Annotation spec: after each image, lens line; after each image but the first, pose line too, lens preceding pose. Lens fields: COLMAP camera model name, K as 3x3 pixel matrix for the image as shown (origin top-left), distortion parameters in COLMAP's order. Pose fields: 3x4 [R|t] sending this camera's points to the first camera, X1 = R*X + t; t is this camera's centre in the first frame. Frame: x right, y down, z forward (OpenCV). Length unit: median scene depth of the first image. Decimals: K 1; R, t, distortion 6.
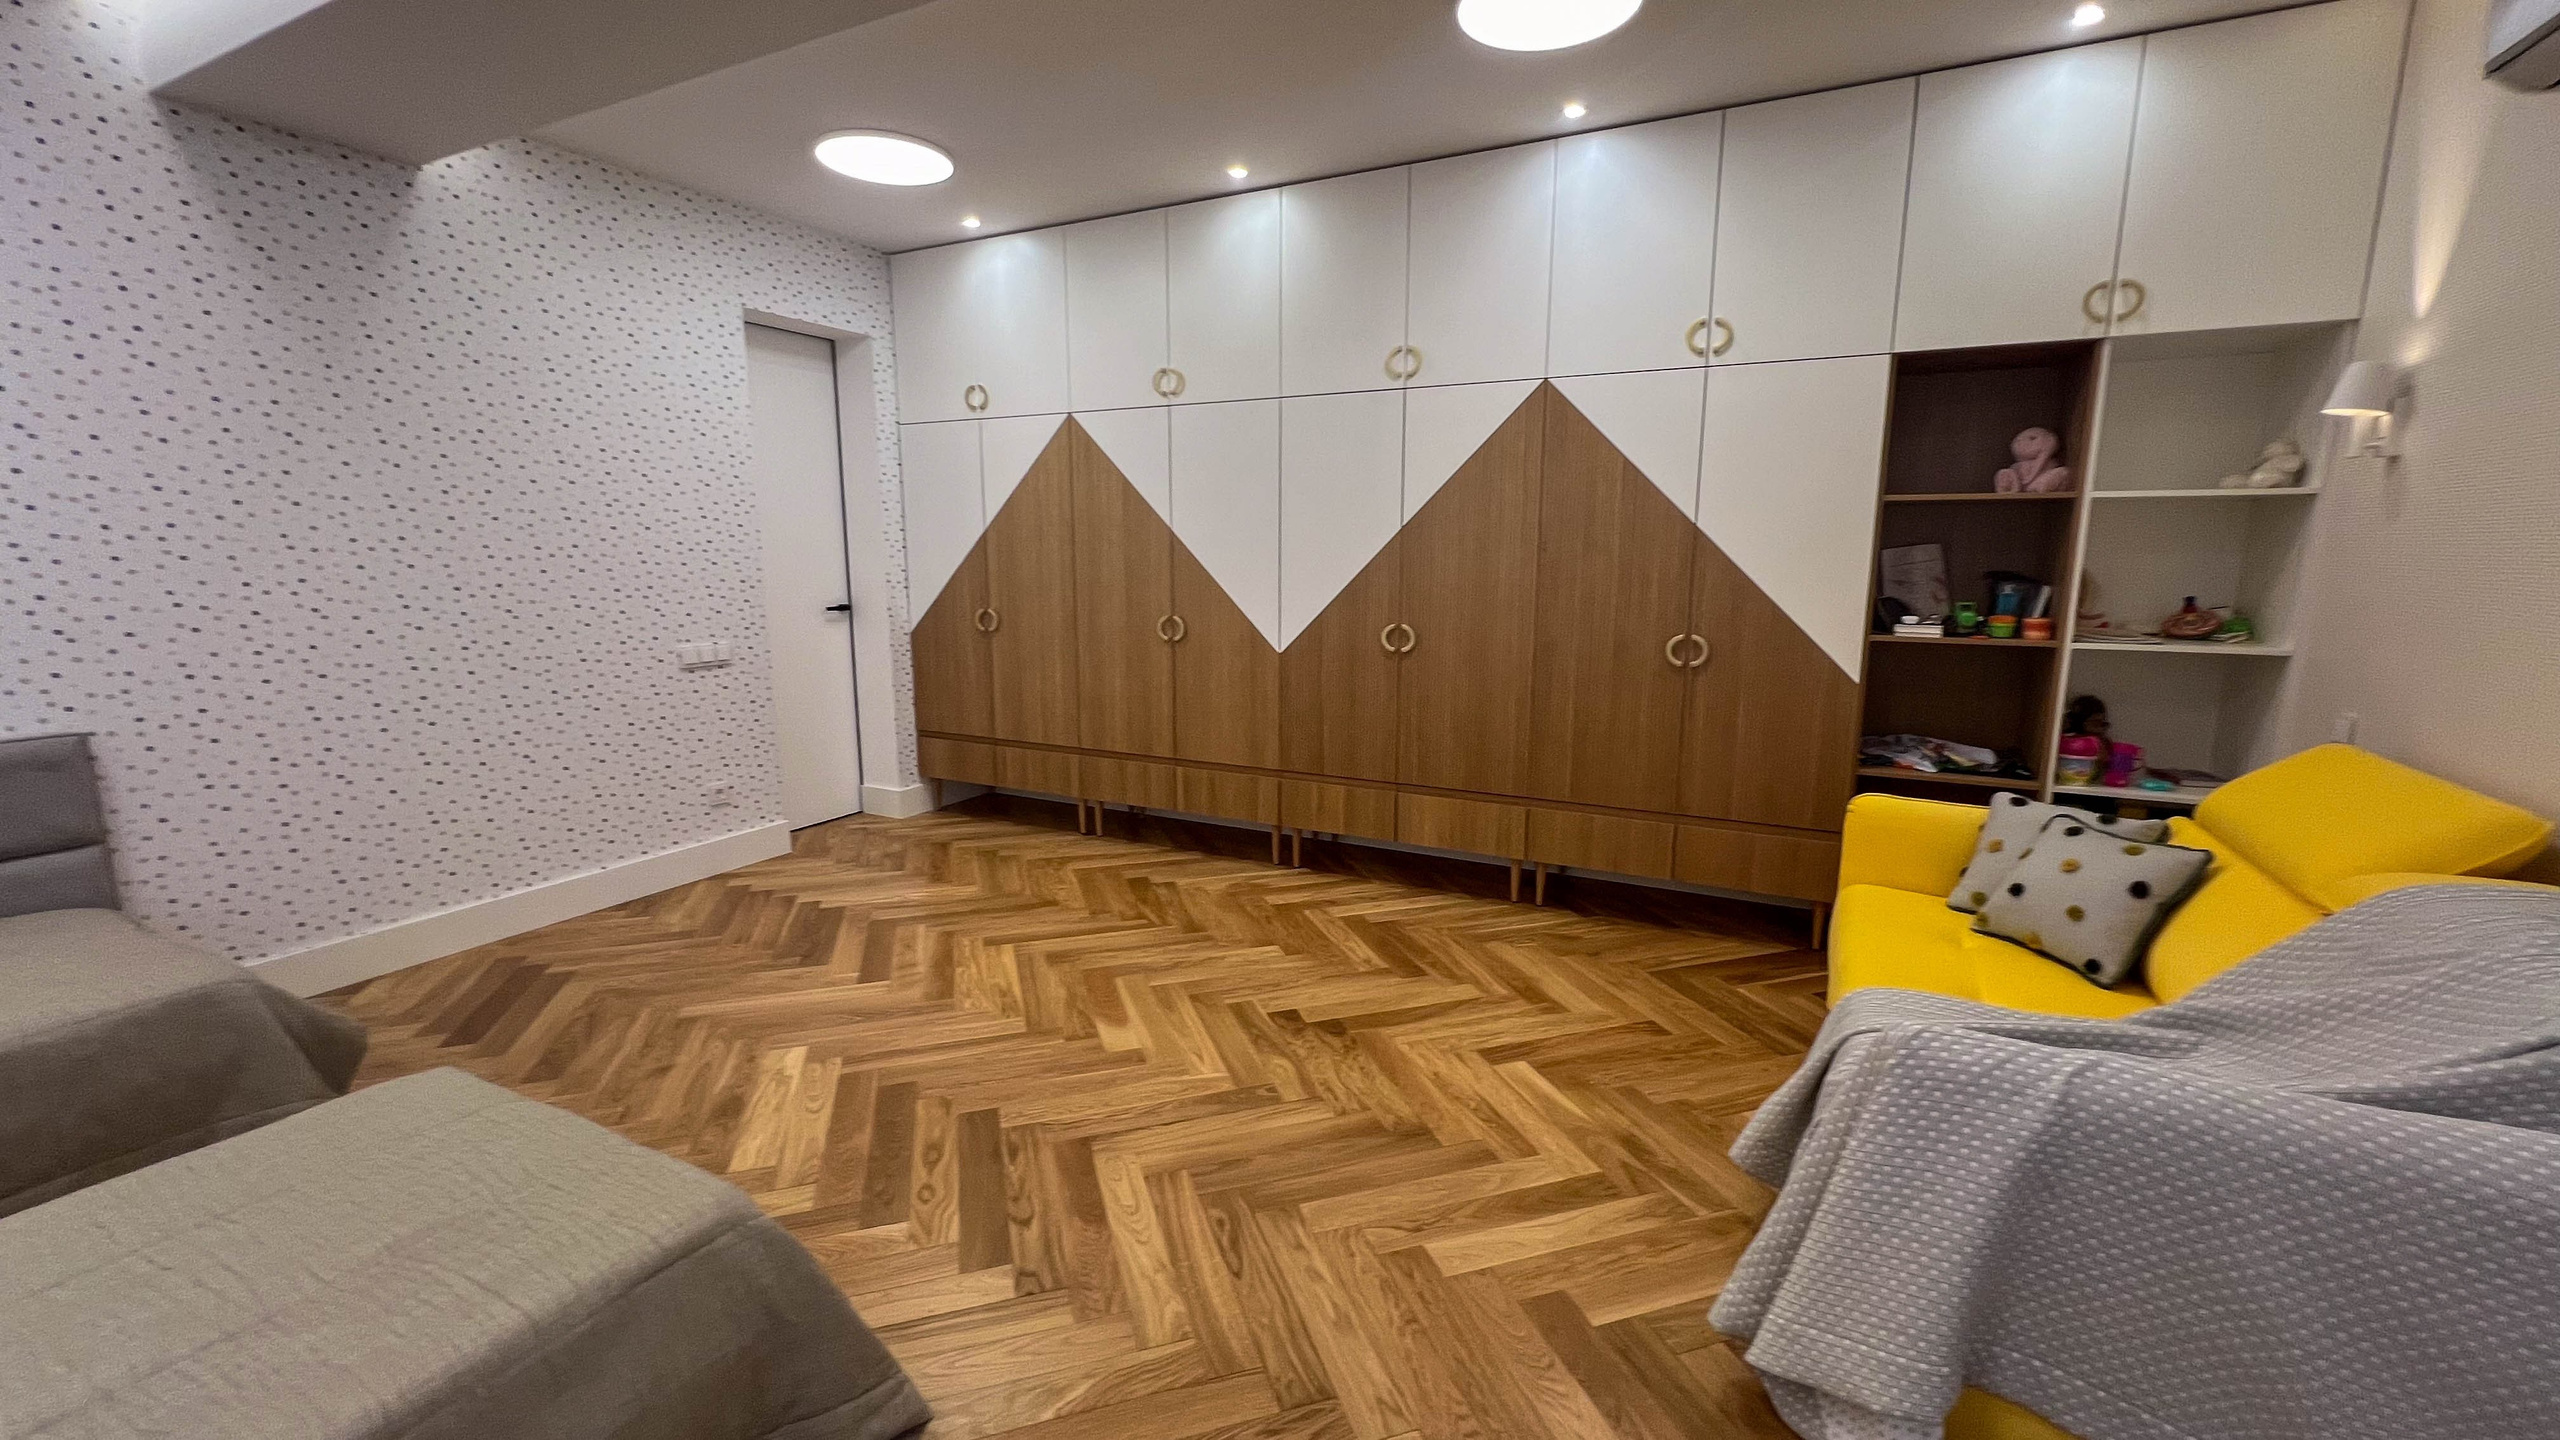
lens RADIAL K [[1031.9, 0, 1280.0], [0, 1031.9, 720.0], [0, 0, 1]] dist [-0.007600, 0.002937]
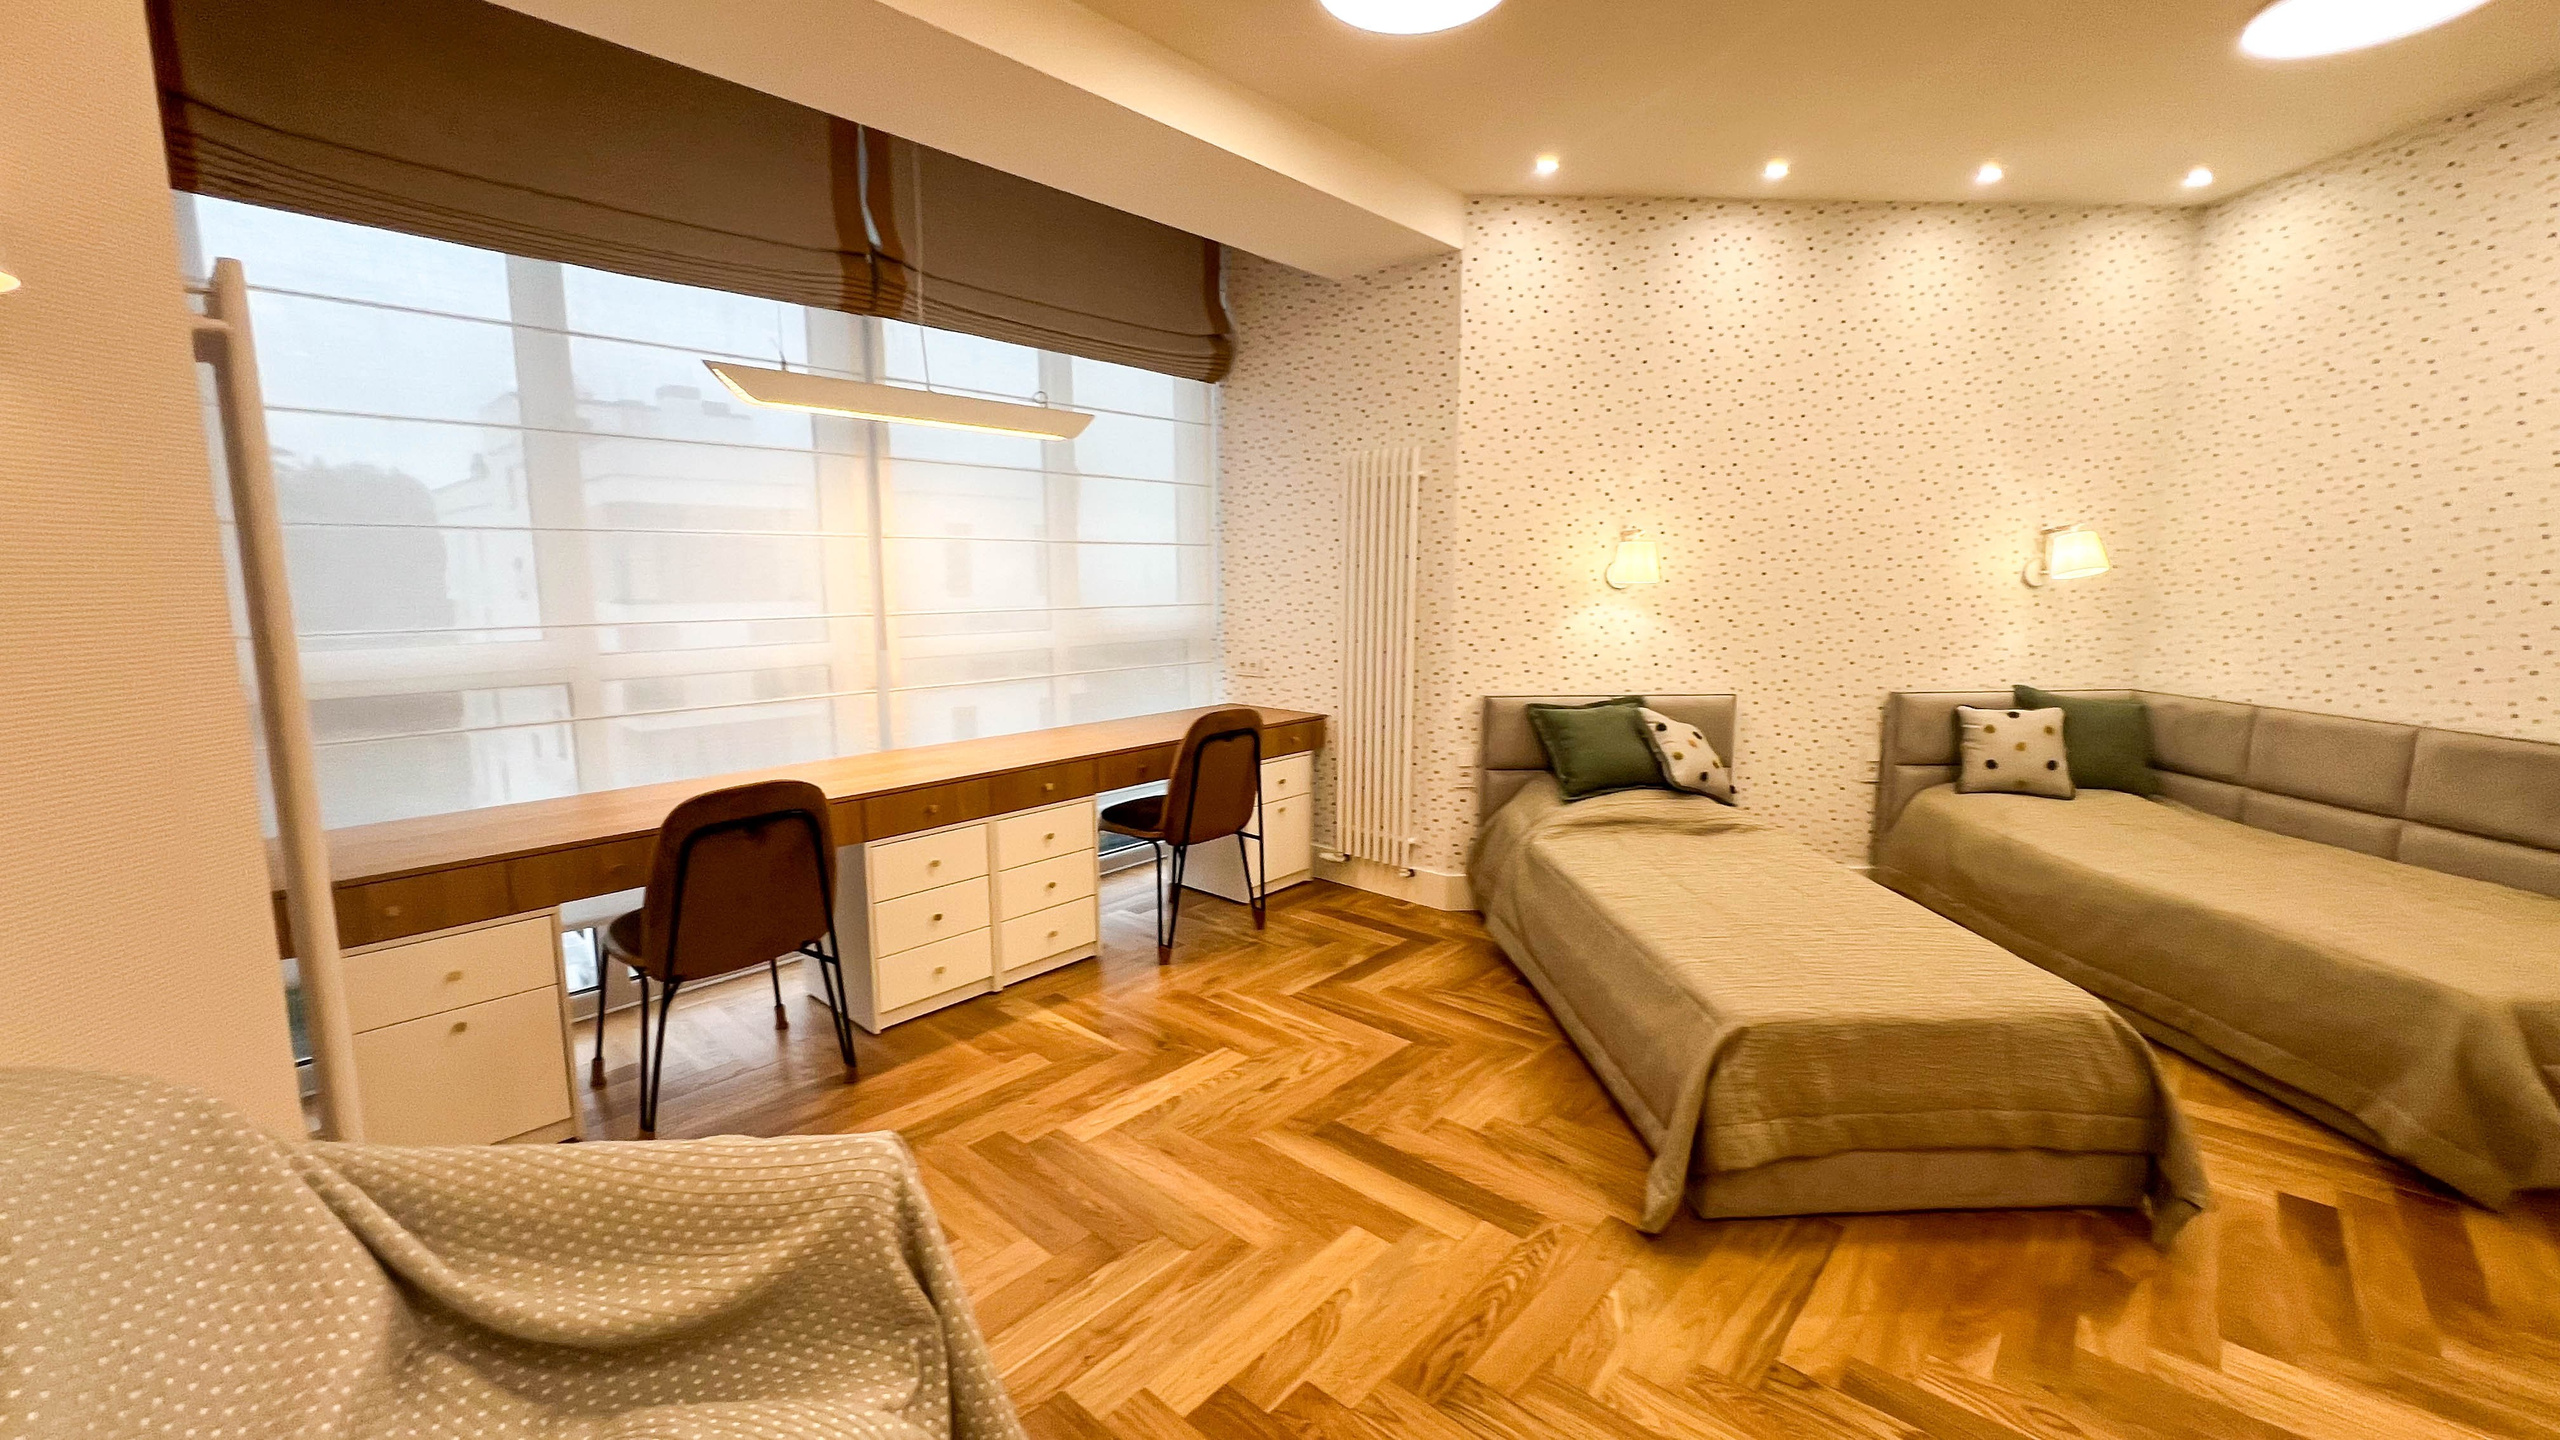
lens RADIAL K [[1023.9, 0, 1275.4], [0, 1023.9, 719.3], [0, 0, 1]] dist [-0.002183, 0.000043]
pose [[-0.869677, 0.070604, -0.488545, 0.318882], [-0.082583, 0.954958, 0.285018, -0.131463], [0.486664, 0.288219, -0.824675, 0.784939]]
